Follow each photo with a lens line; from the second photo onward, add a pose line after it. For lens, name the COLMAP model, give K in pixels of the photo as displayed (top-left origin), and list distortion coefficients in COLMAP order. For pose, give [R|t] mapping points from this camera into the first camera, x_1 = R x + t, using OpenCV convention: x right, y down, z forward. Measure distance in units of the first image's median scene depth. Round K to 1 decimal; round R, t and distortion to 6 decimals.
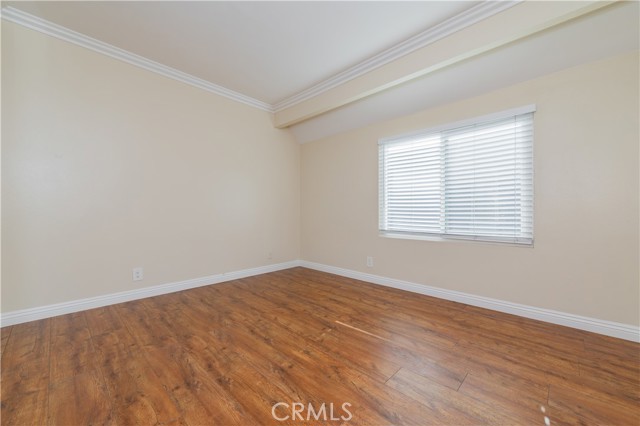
lens RADIAL K [[254.4, 0, 317.7], [0, 254.4, 214.6], [0, 0, 1]] dist [0.009334, -0.001652]
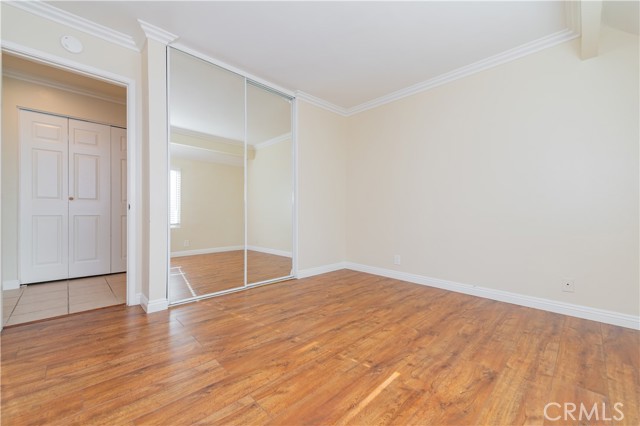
lens RADIAL K [[254.4, 0, 319.6], [0, 254.4, 211.7], [0, 0, 1]] dist [0.009334, -0.001652]
pose [[-0.034505, -0.004536, -0.999394, 0.744644], [-0.015287, 0.999875, -0.004011, 0.002087], [0.999288, 0.015139, -0.034570, 0.808193]]
